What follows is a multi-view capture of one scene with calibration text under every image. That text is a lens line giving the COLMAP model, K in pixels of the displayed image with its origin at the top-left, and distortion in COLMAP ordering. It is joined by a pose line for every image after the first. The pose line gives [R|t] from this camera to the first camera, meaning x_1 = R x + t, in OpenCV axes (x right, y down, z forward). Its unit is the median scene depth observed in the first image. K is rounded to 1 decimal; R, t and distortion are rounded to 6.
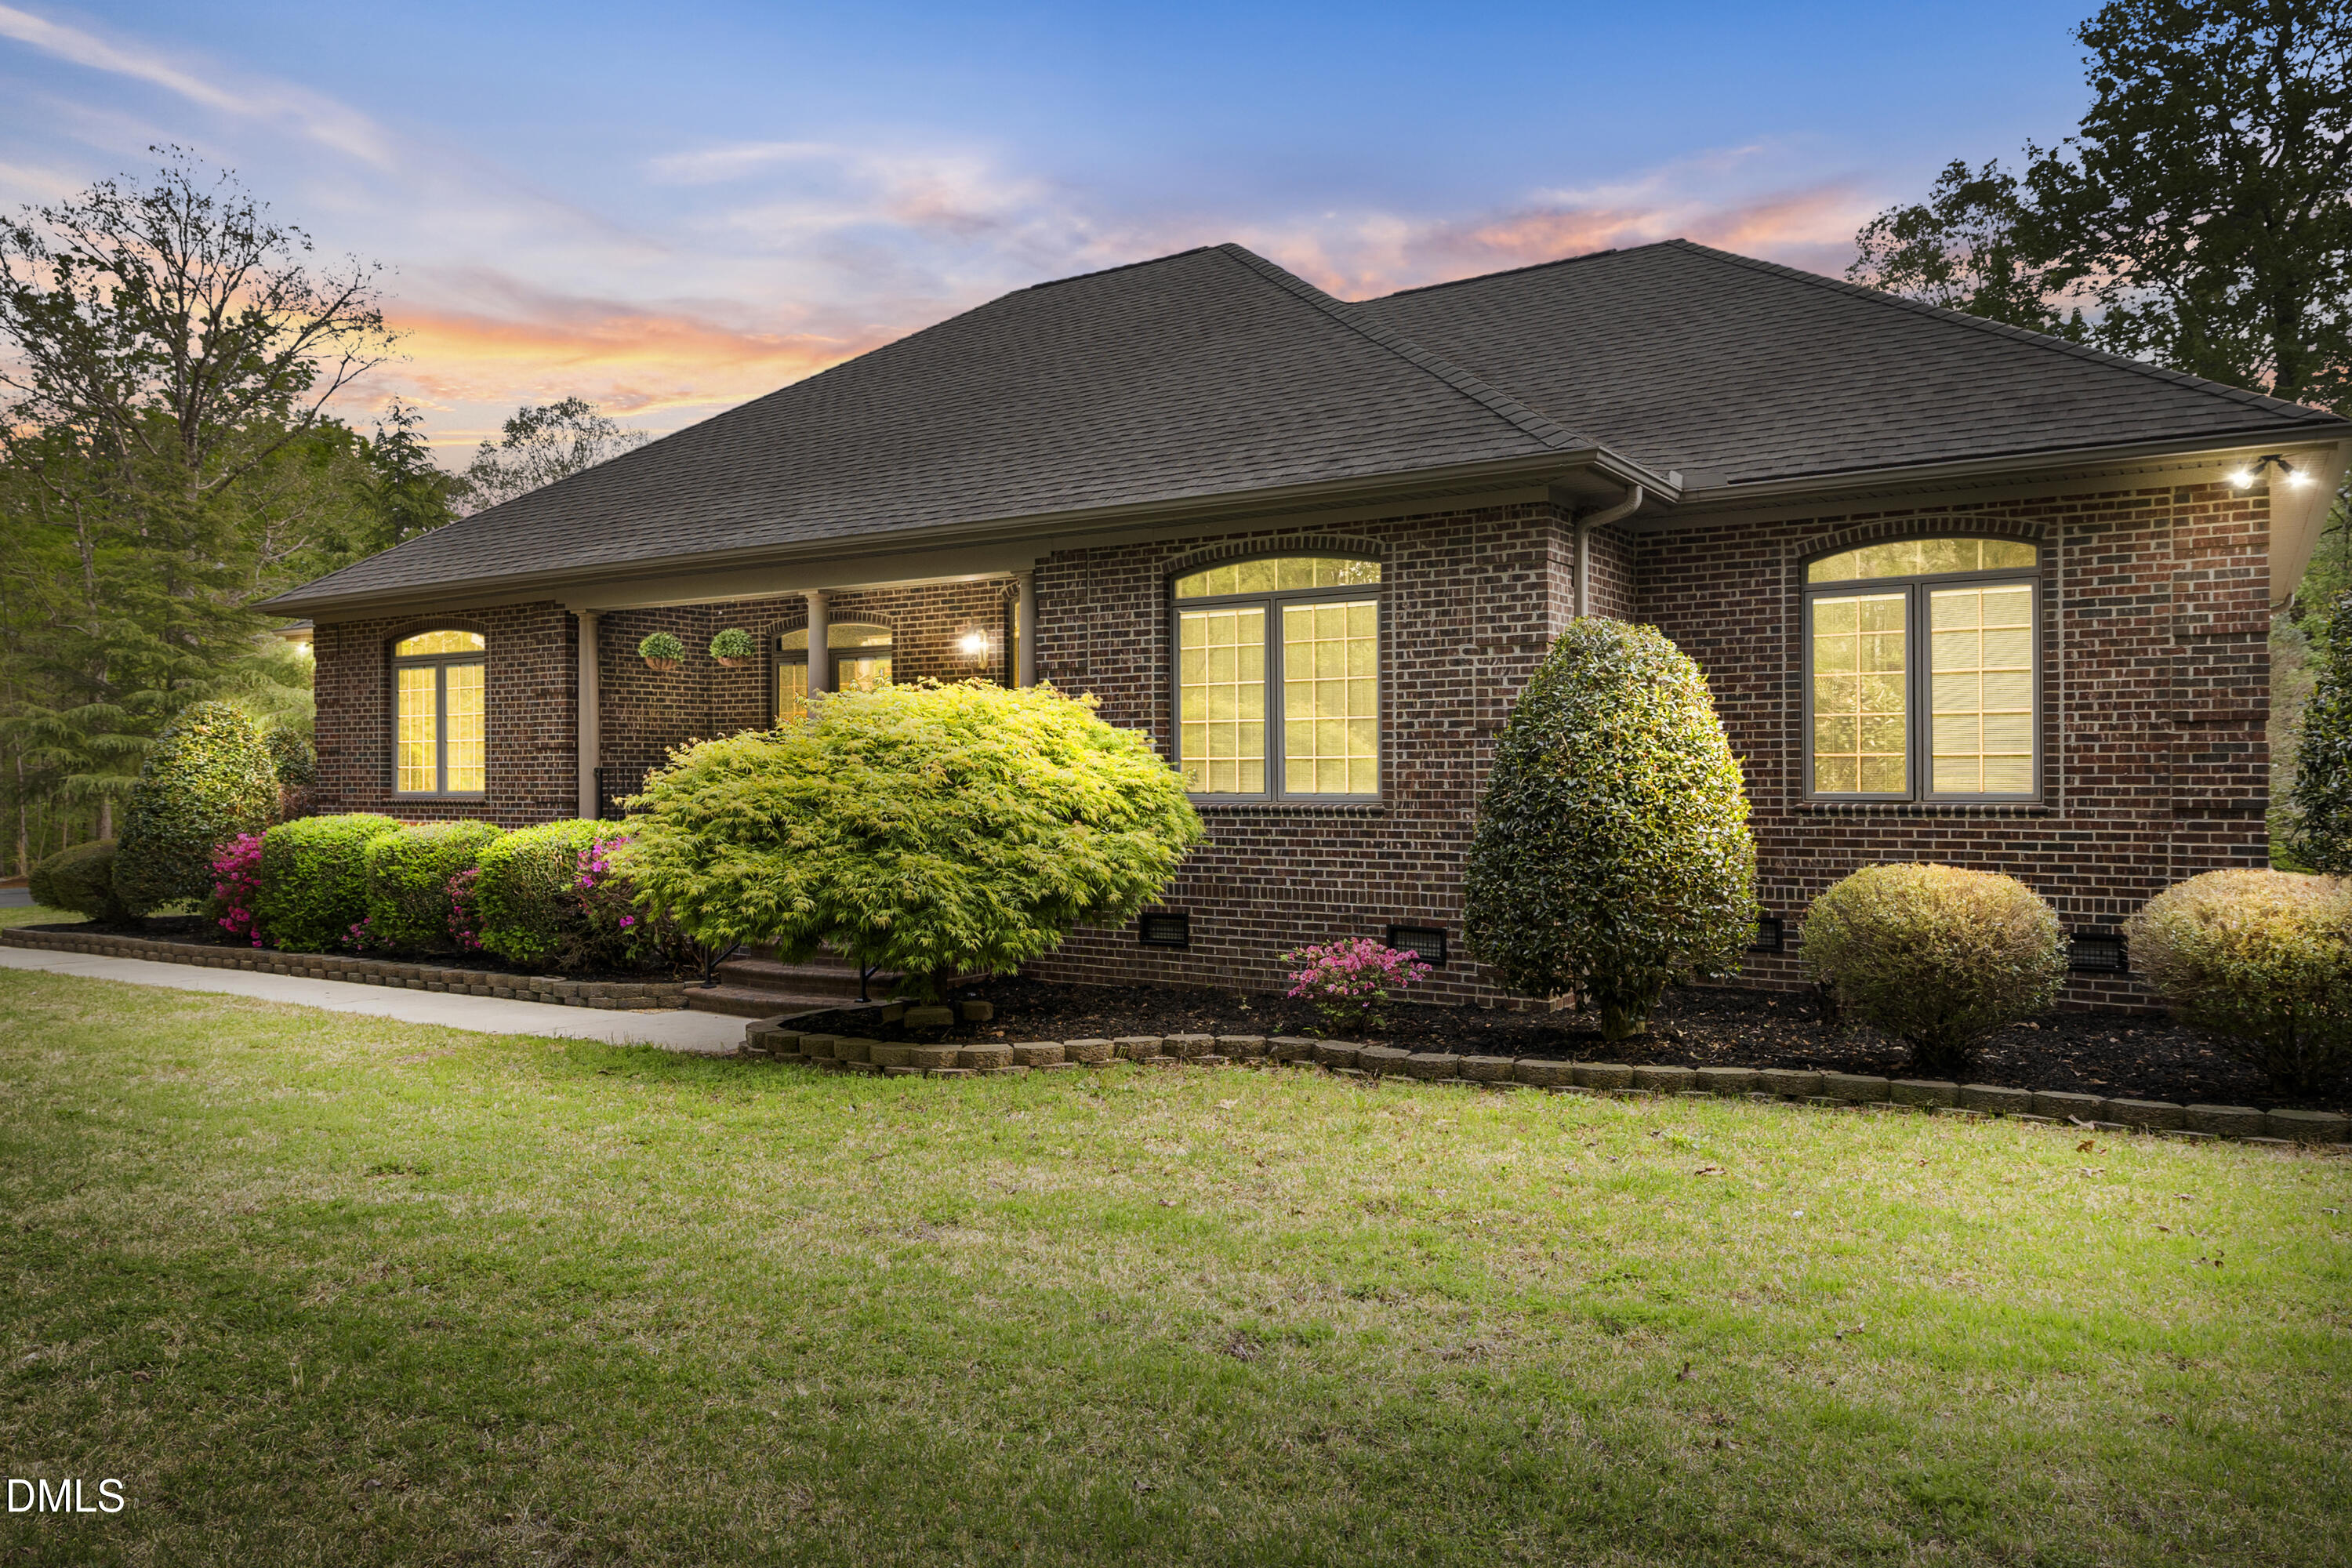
lens RADIAL K [[1600.9, 0, 1176.0], [0, 1600.9, 784.0], [0, 0, 1]] dist [0.084965, -0.116832]
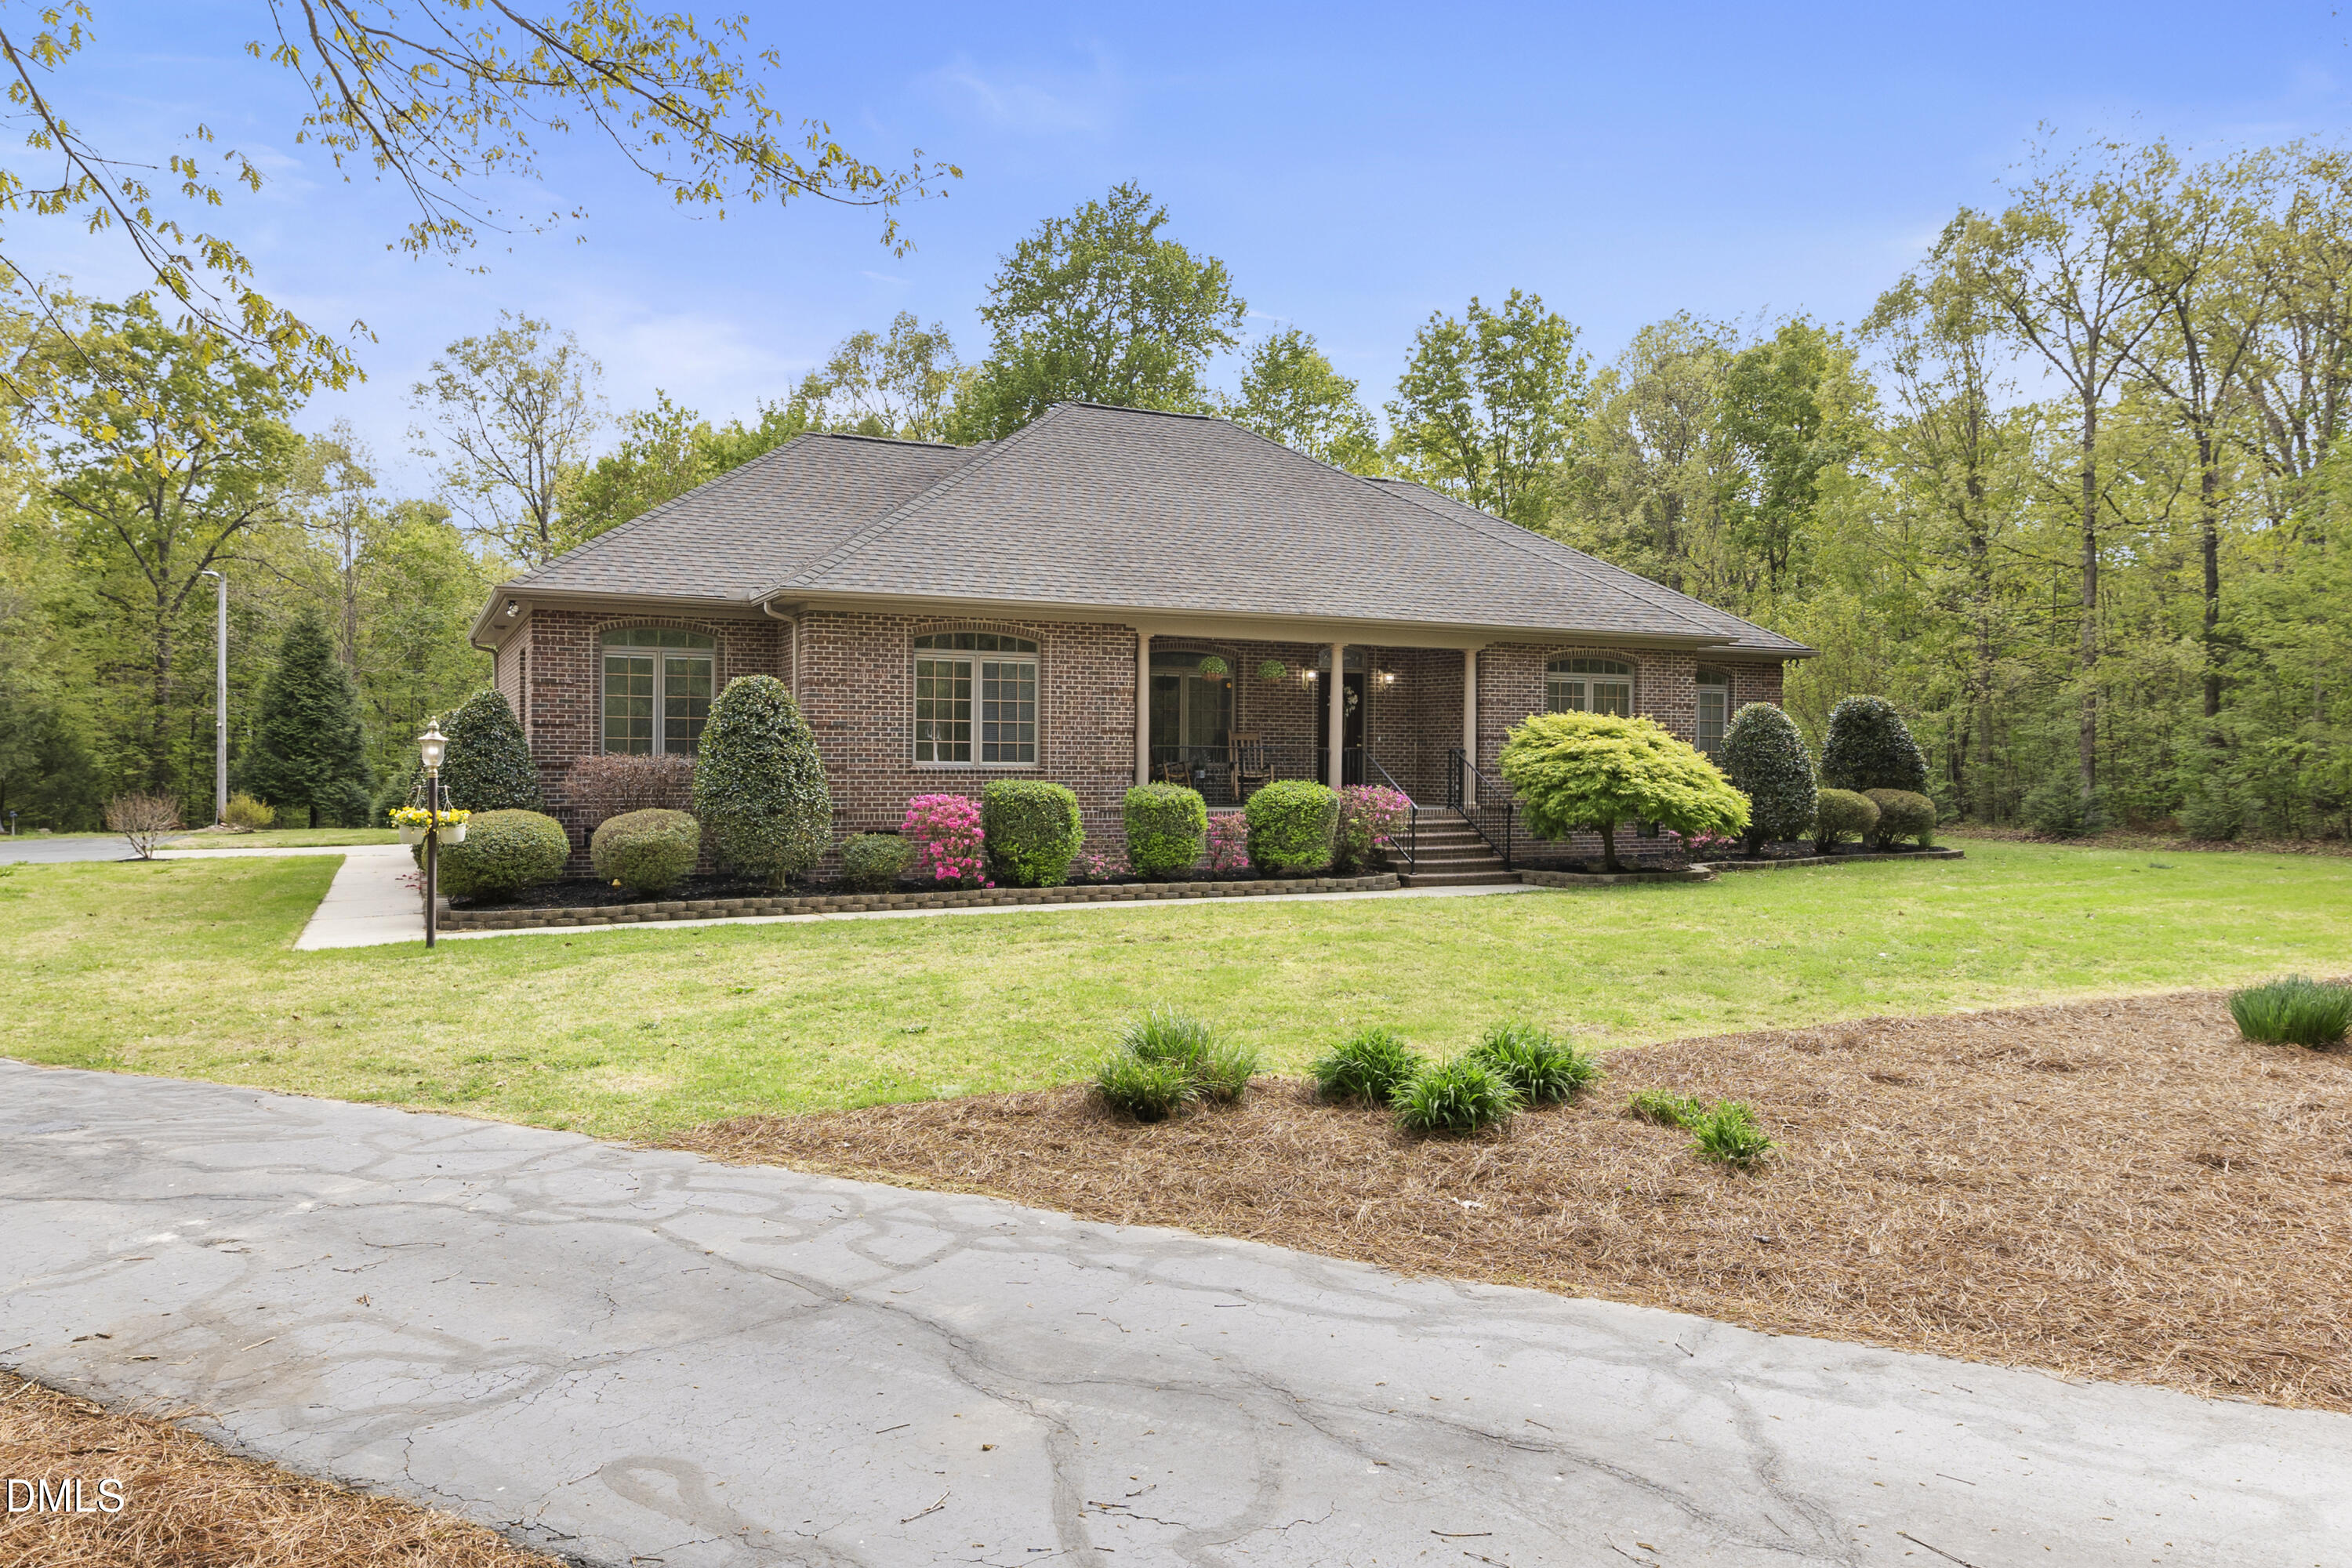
lens RADIAL K [[1577.0, 0, 1176.0], [0, 1577.0, 784.0], [0, 0, 1]] dist [0.090114, -0.137045]
pose [[0.518490, -0.005914, 0.855063, -1.959703], [-0.008951, 0.999884, 0.012343, 0.007478], [-0.855037, -0.014054, 0.518377, 0.328502]]
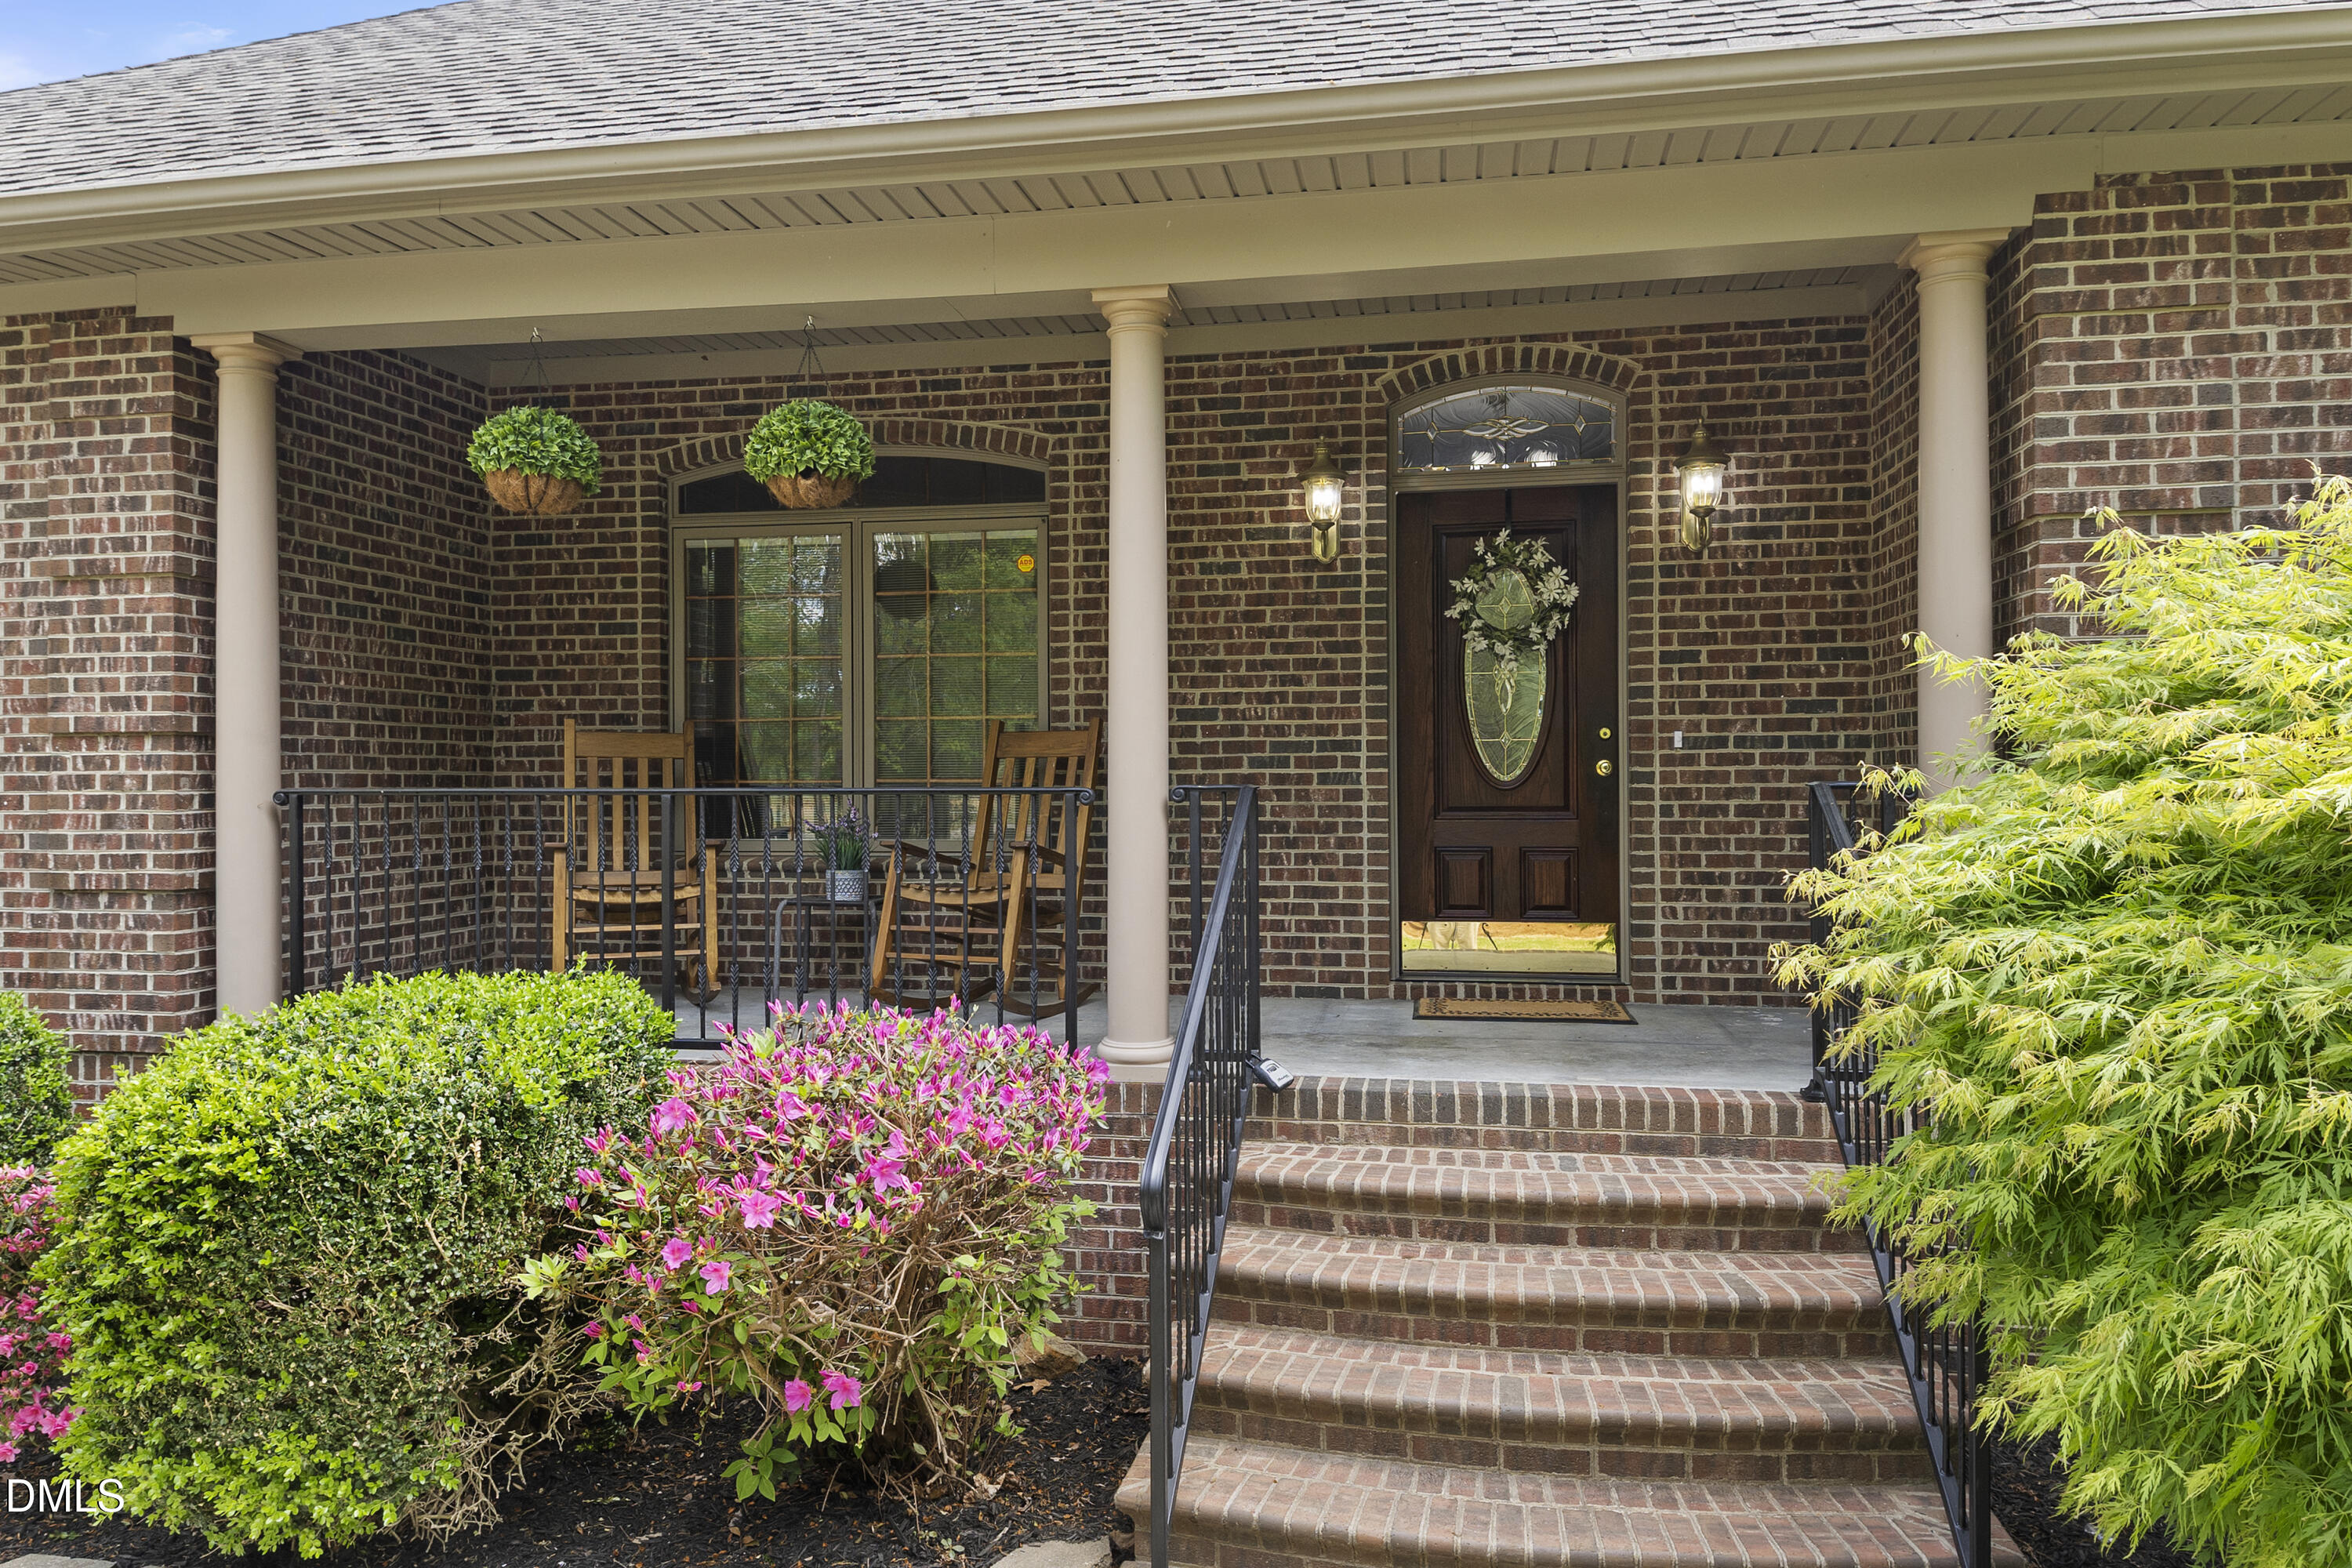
lens RADIAL K [[1579.3, 0, 1176.0], [0, 1579.3, 784.0], [0, 0, 1]] dist [0.005572, -0.000725]
pose [[0.919216, 0.000268, 0.393755, -0.400970], [0.002761, 0.999971, -0.007125, -0.010890], [-0.393745, 0.007636, 0.919188, 0.771816]]
